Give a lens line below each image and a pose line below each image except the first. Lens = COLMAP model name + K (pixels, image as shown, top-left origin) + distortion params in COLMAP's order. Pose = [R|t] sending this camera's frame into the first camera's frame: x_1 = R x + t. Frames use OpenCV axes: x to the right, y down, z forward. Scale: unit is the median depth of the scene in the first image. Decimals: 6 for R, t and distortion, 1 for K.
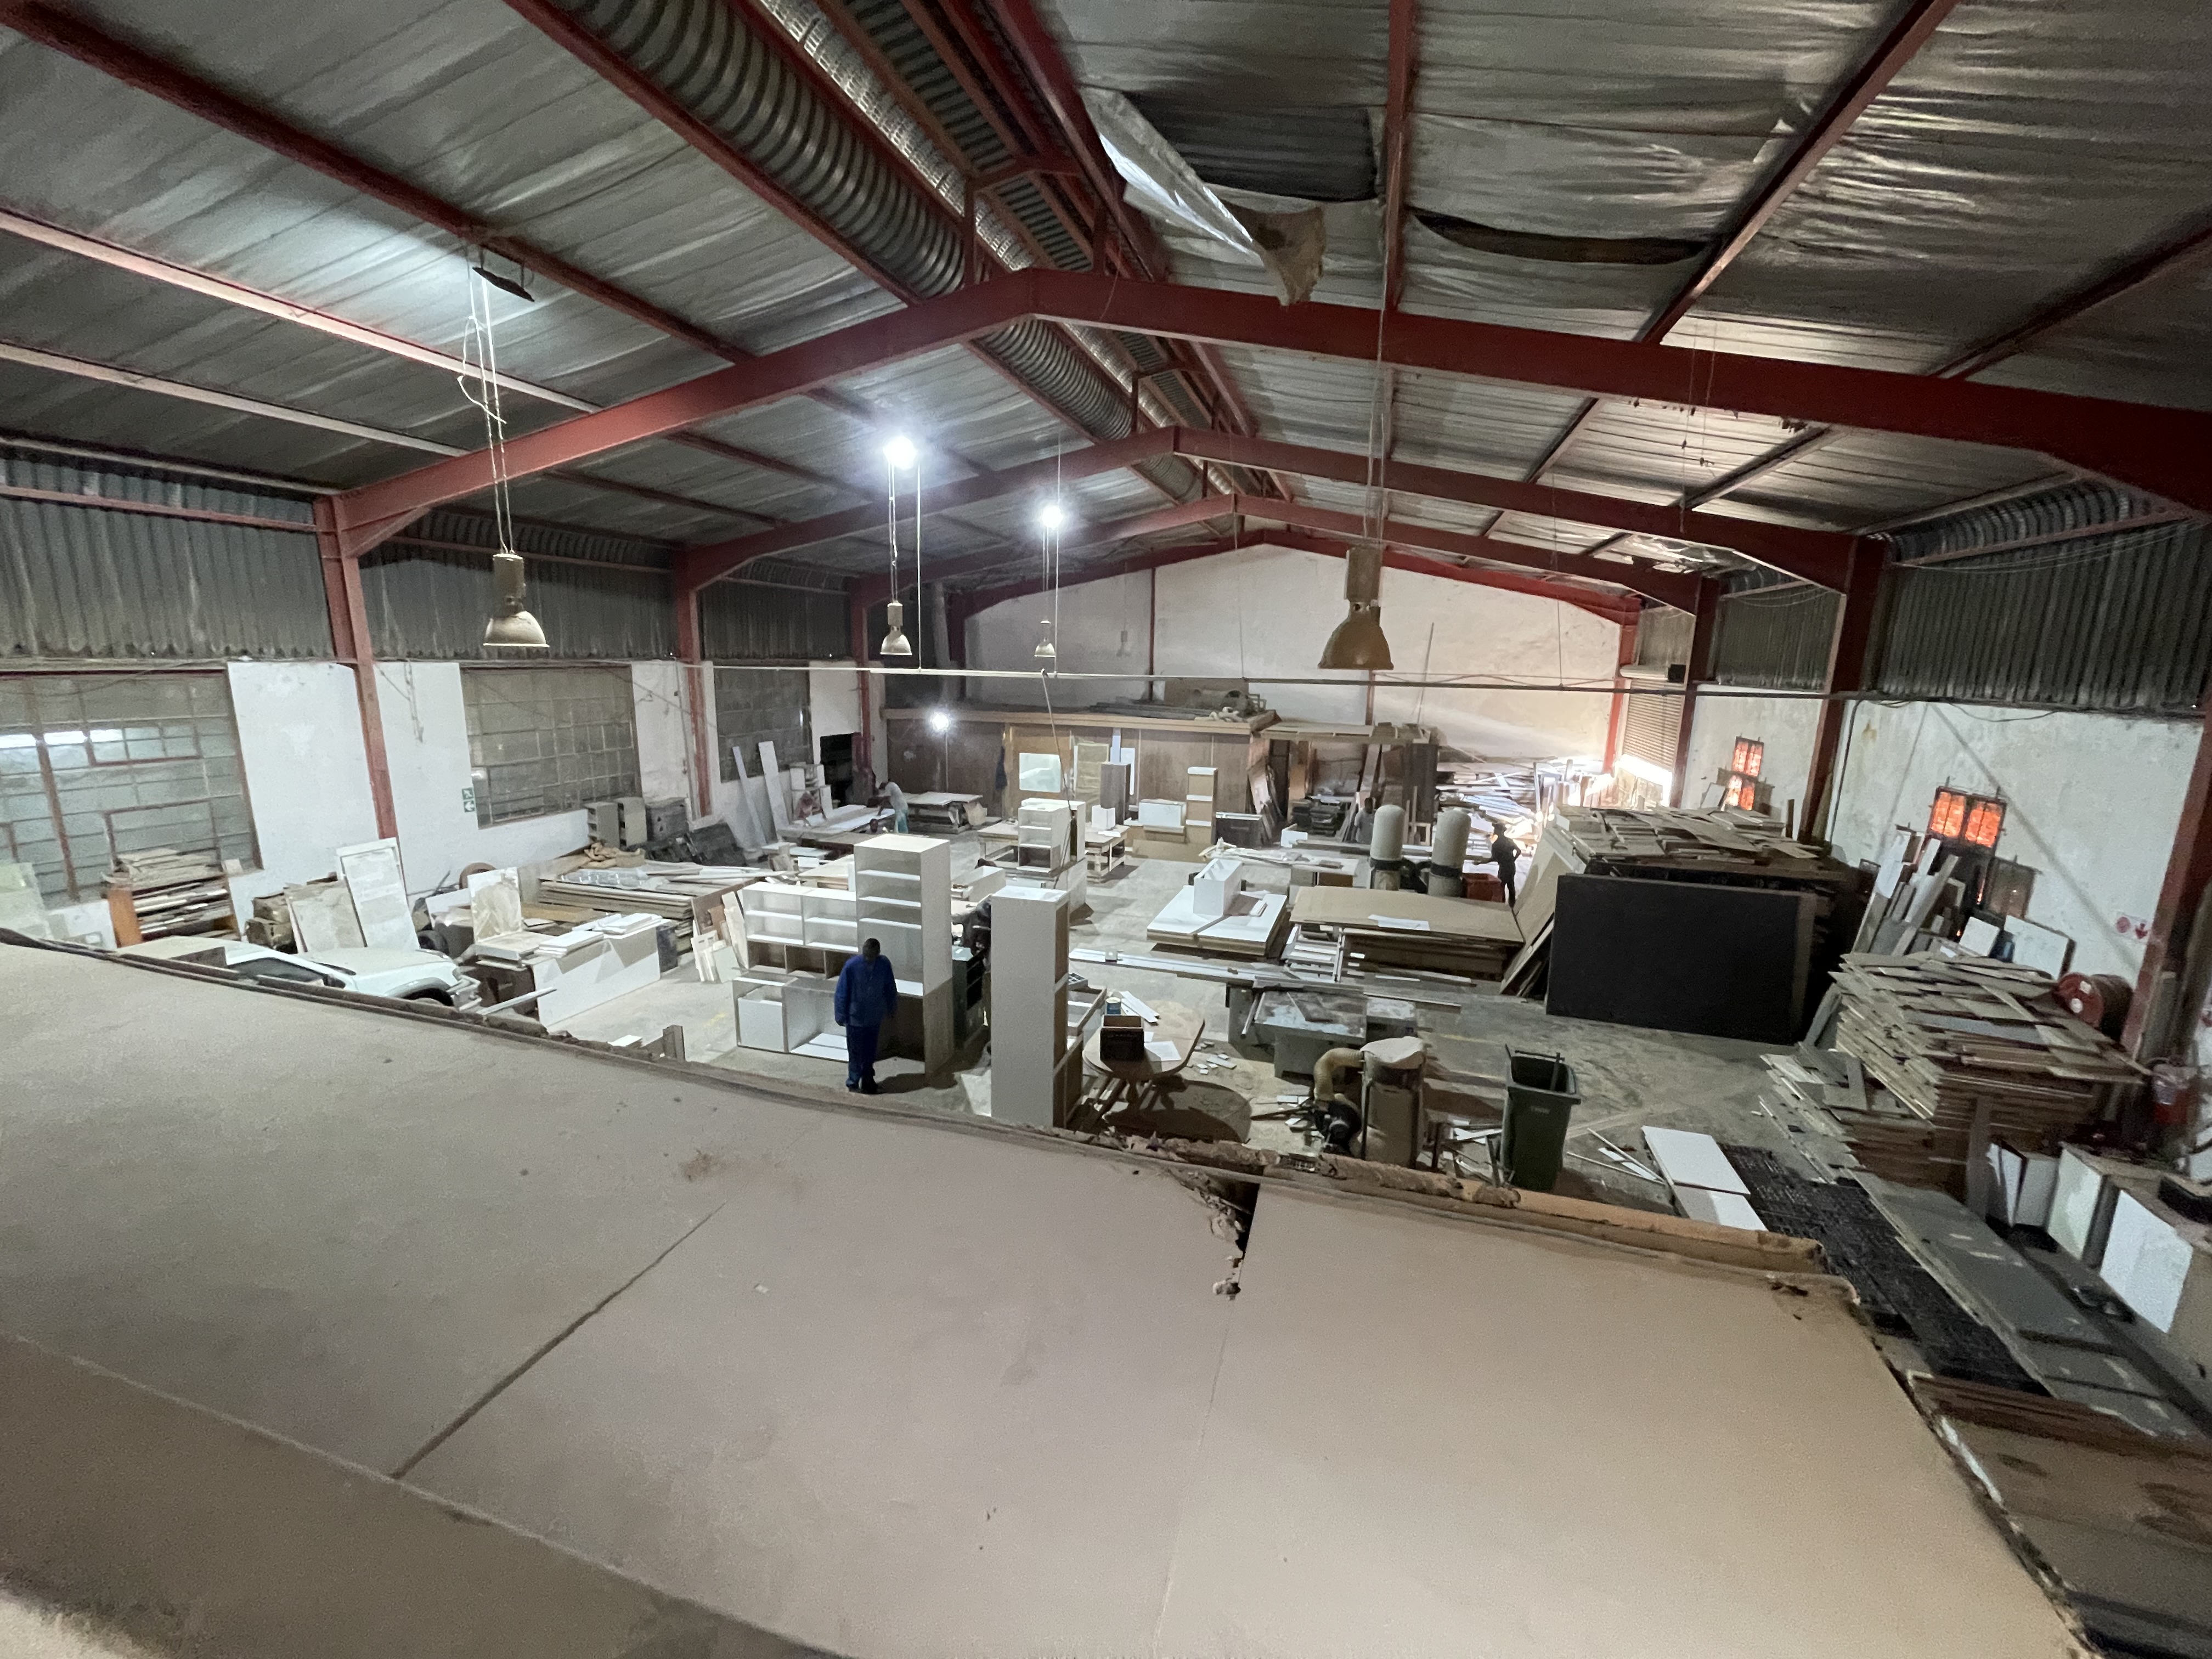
lens RADIAL K [[883.4, 0, 1115.7], [0, 883.4, 827.0], [0, 0, 1]] dist [-0.000852, -0.000116]
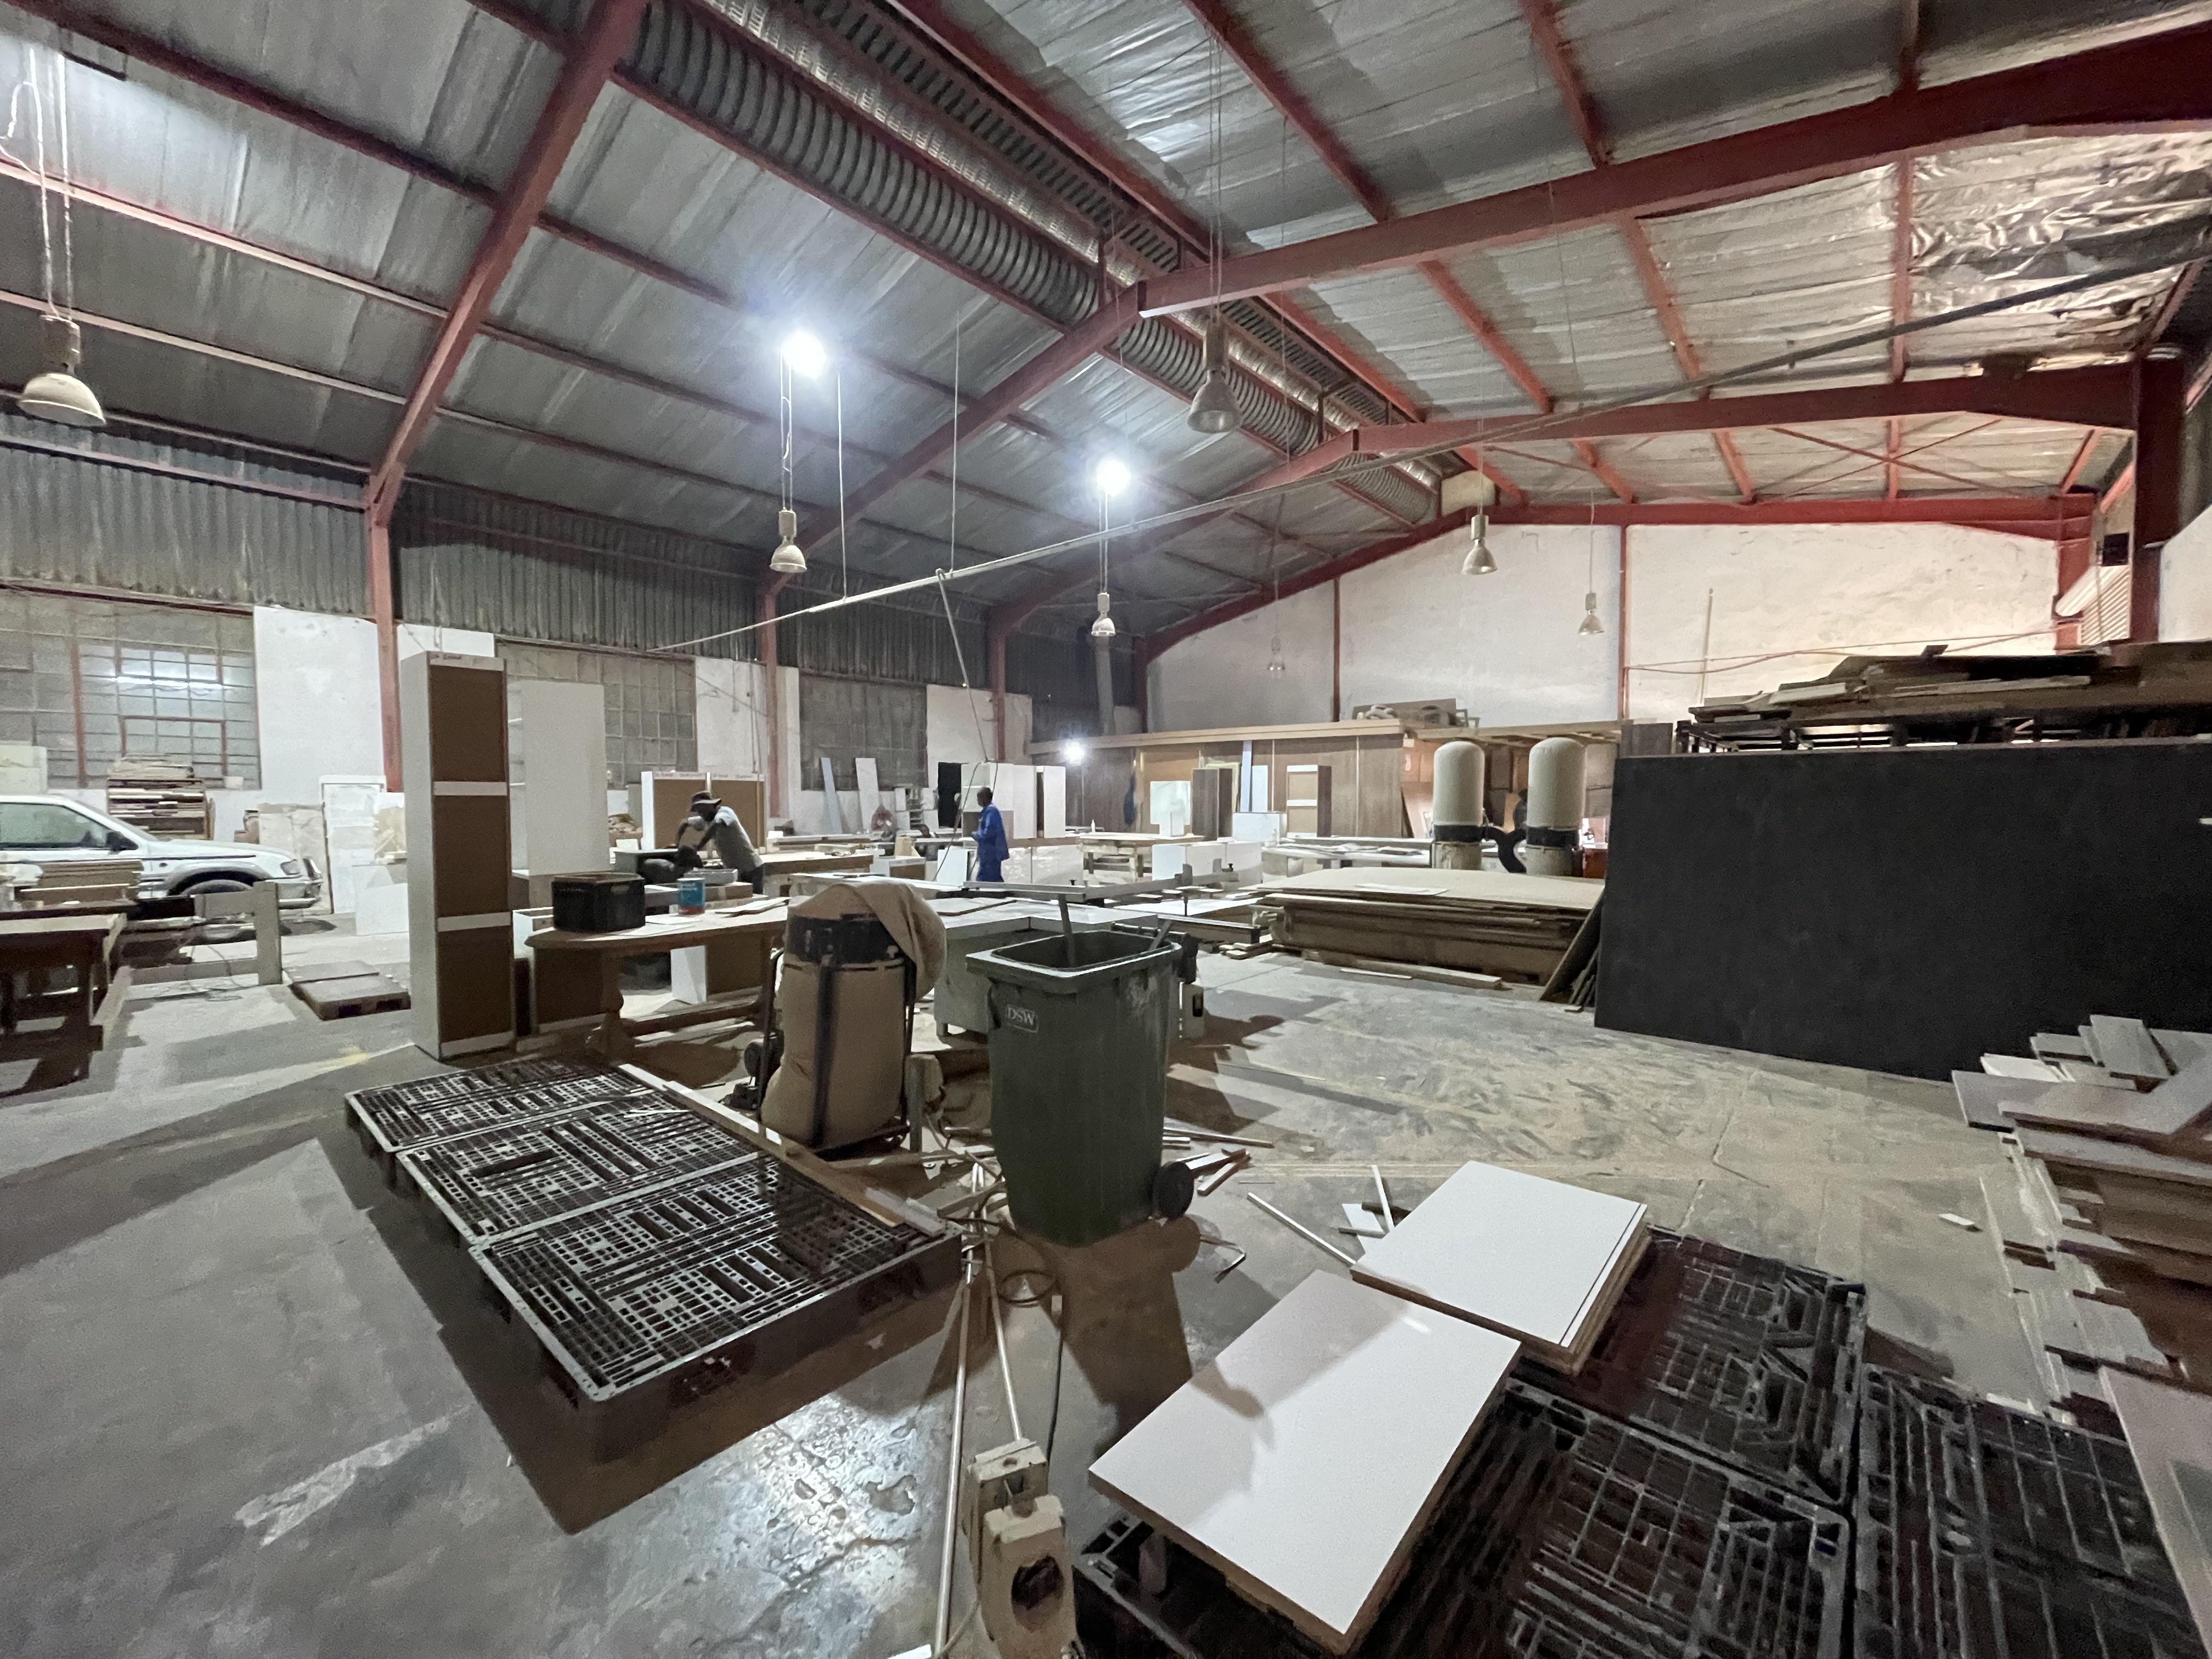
lens RADIAL K [[883.4, 0, 1121.6], [0, 883.4, 832.1], [0, 0, 1]] dist [-0.000852, -0.000116]
pose [[0.910099, -0.011419, -0.414233, 0.418582], [-0.055177, 0.987380, -0.148448, 0.177952], [0.410700, 0.157958, 0.897984, 0.387263]]
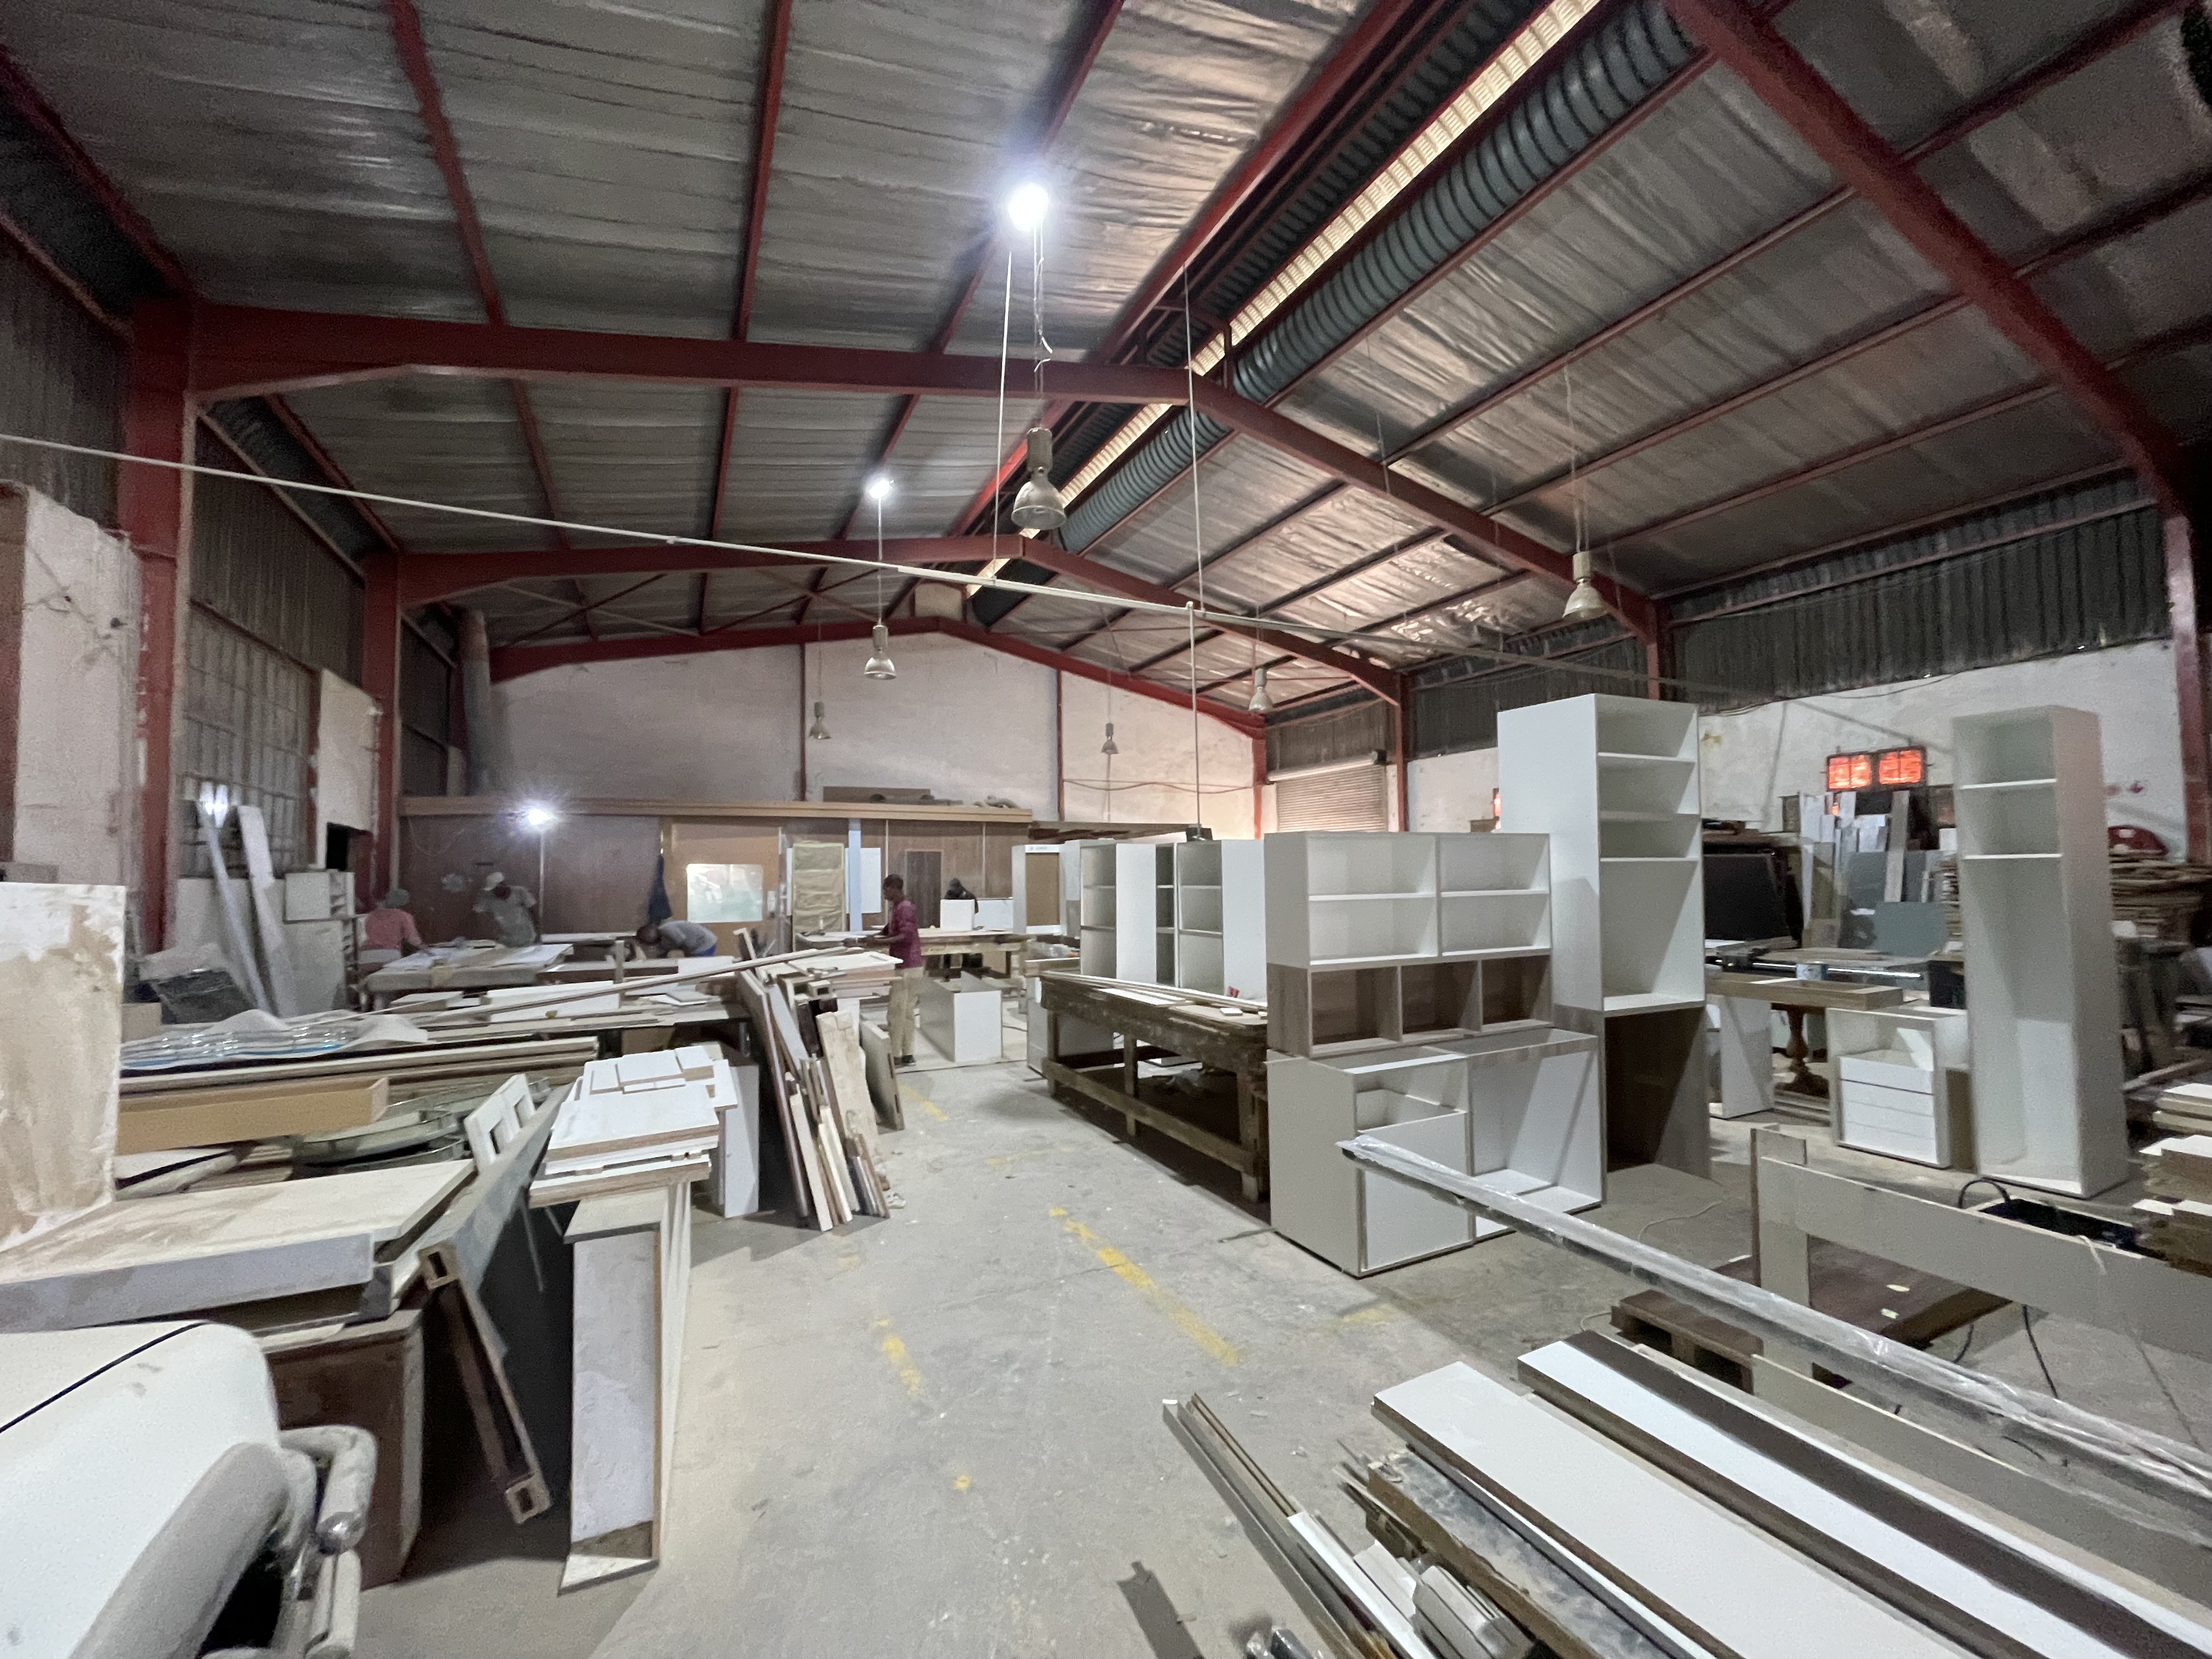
lens RADIAL K [[883.4, 0, 1112.2], [0, 883.4, 834.7], [0, 0, 1]] dist [-0.000852, -0.000116]
pose [[0.732261, 0.000511, 0.681024, -0.591677], [0.157891, 0.972626, -0.170499, 0.098250], [-0.662469, 0.232377, 0.712135, 0.616334]]
